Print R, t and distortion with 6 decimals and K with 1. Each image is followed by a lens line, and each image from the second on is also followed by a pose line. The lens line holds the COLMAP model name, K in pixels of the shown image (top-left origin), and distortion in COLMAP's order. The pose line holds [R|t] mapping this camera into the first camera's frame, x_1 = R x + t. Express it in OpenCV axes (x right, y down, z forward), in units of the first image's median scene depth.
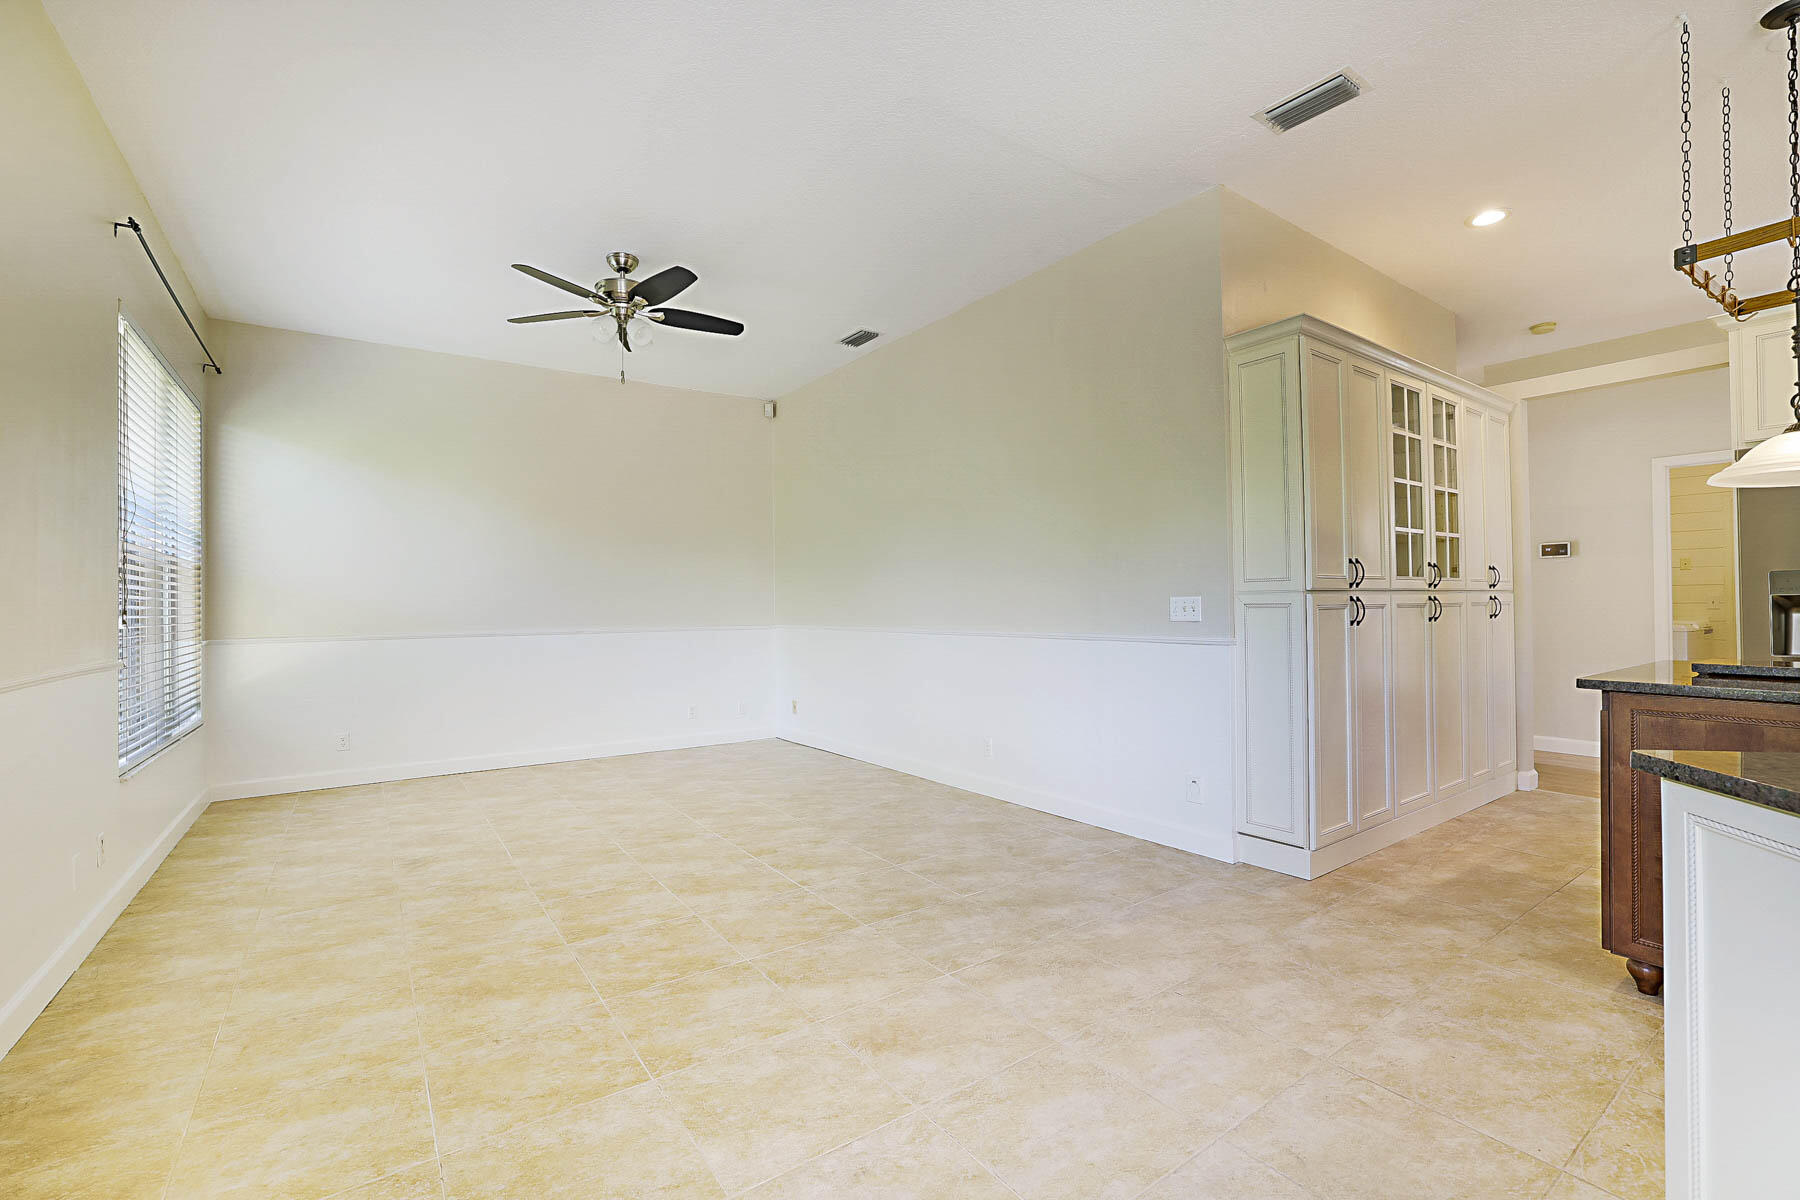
lens RADIAL K [[773.4, 0, 879.5], [0, 773.4, 597.8], [0, 0, 1]] dist [-0.044528, 0.016554]
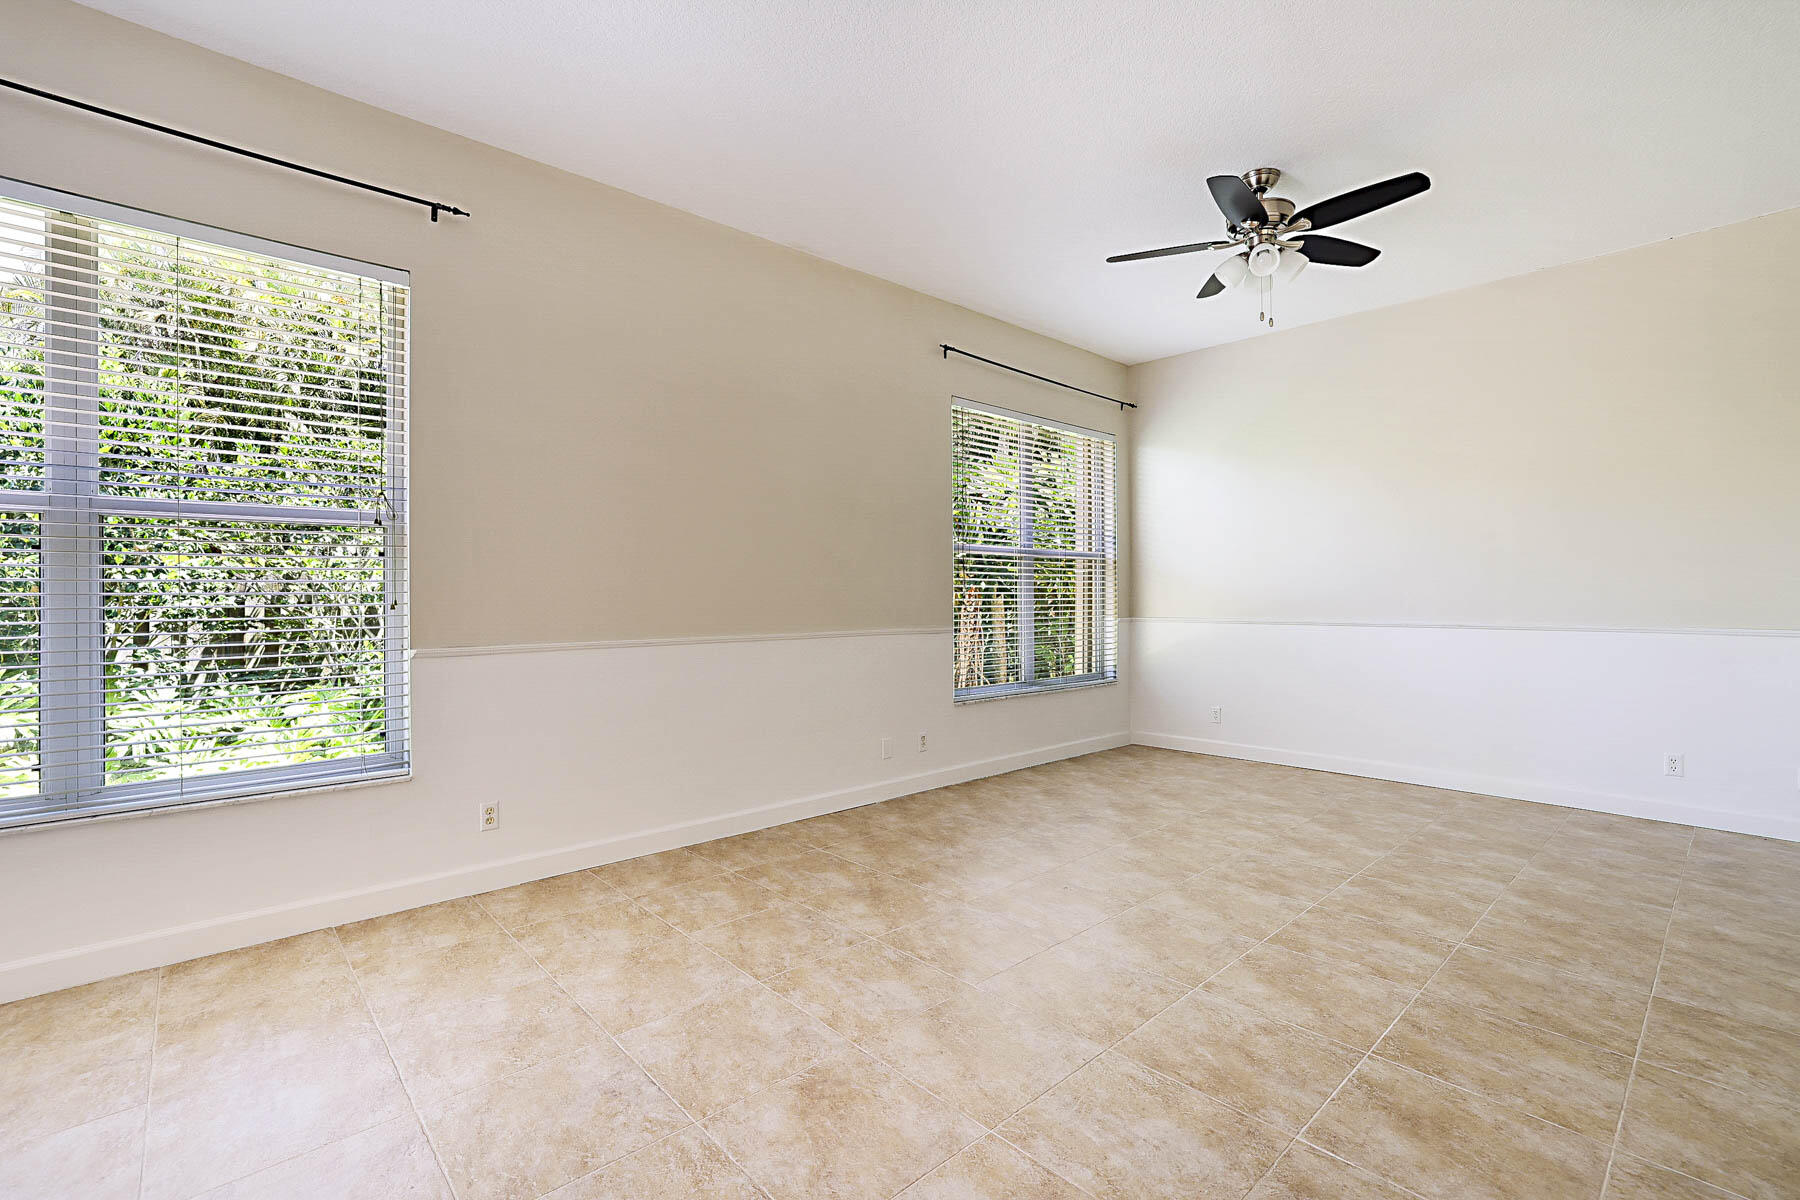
lens RADIAL K [[794.2, 0, 888.7], [0, 794.2, 598.8], [0, 0, 1]] dist [-0.048865, 0.020321]
pose [[0.130616, 0.013634, -0.991339, 0.605856], [0.013248, 0.999792, 0.015496, -0.005241], [0.991345, -0.015158, 0.130408, 0.642156]]
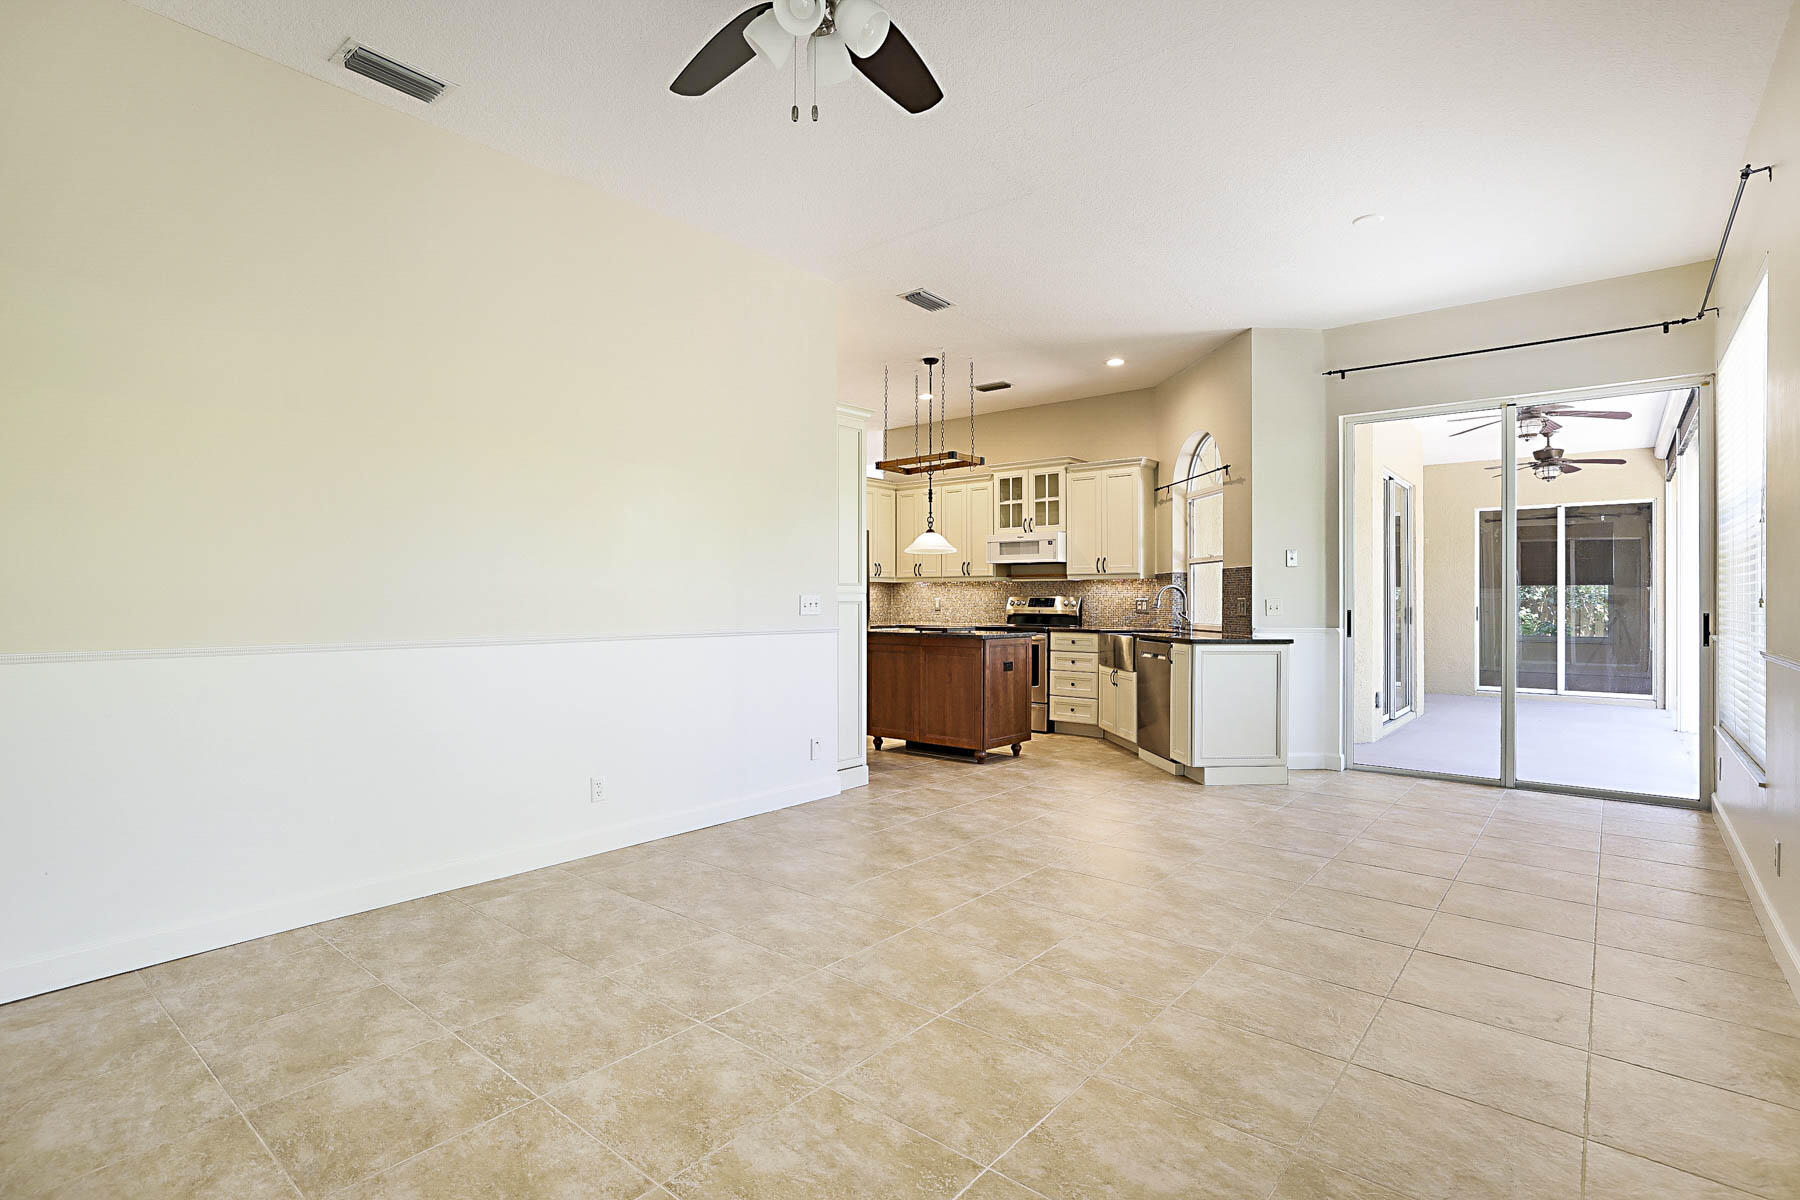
lens RADIAL K [[878.1, 0, 885.9], [0, 878.1, 597.5], [0, 0, 1]] dist [-0.036347, 0.023311]
pose [[-0.267455, 0.014138, 0.963467, -1.152208], [-0.008062, 0.999825, -0.016909, 0.029094], [-0.963537, -0.012289, -0.267294, 1.459293]]
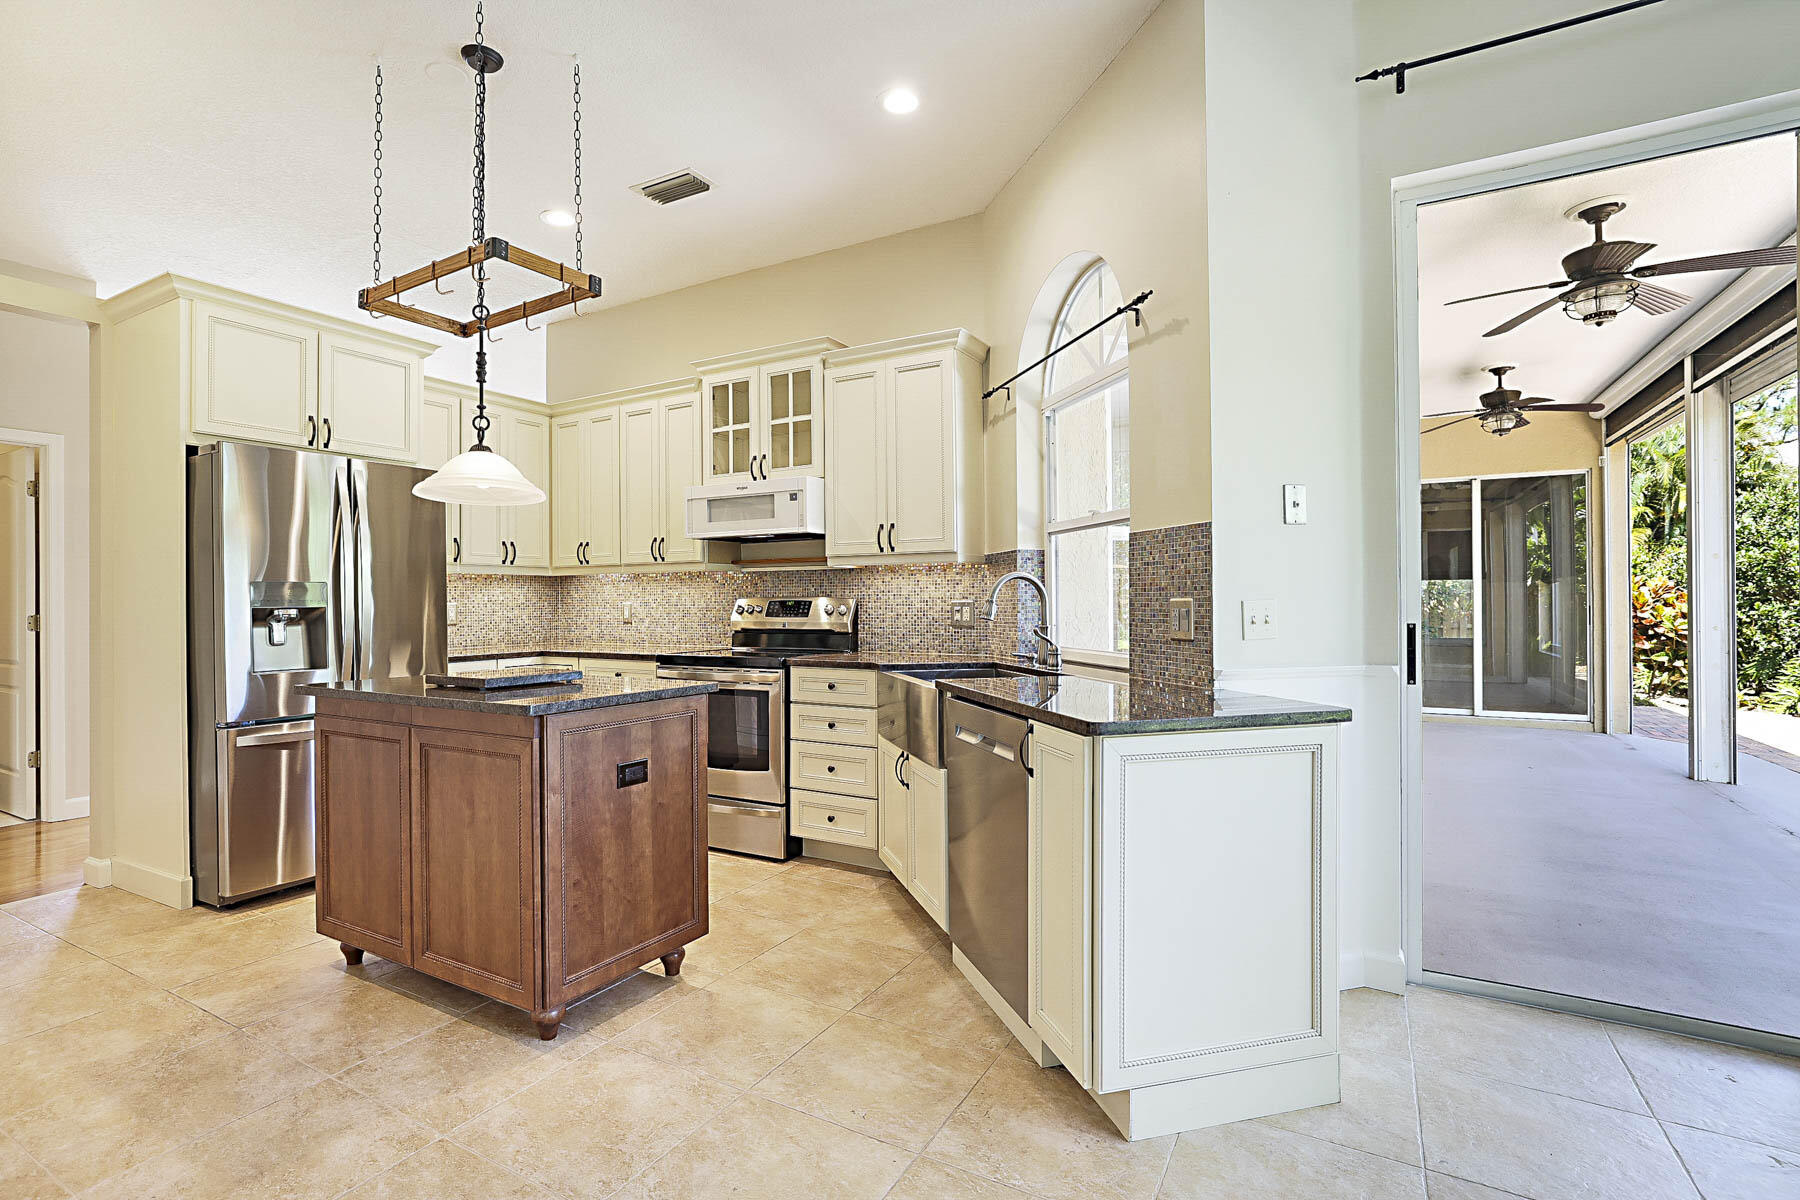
lens RADIAL K [[832.5, 0, 887.9], [0, 832.5, 601.1], [0, 0, 1]] dist [-0.003358, 0.000608]
pose [[-0.439448, 0.015299, 0.898138, -0.061295], [0.003798, 0.999878, -0.015173, 0.004820], [-0.898260, -0.003257, -0.439452, 0.764904]]
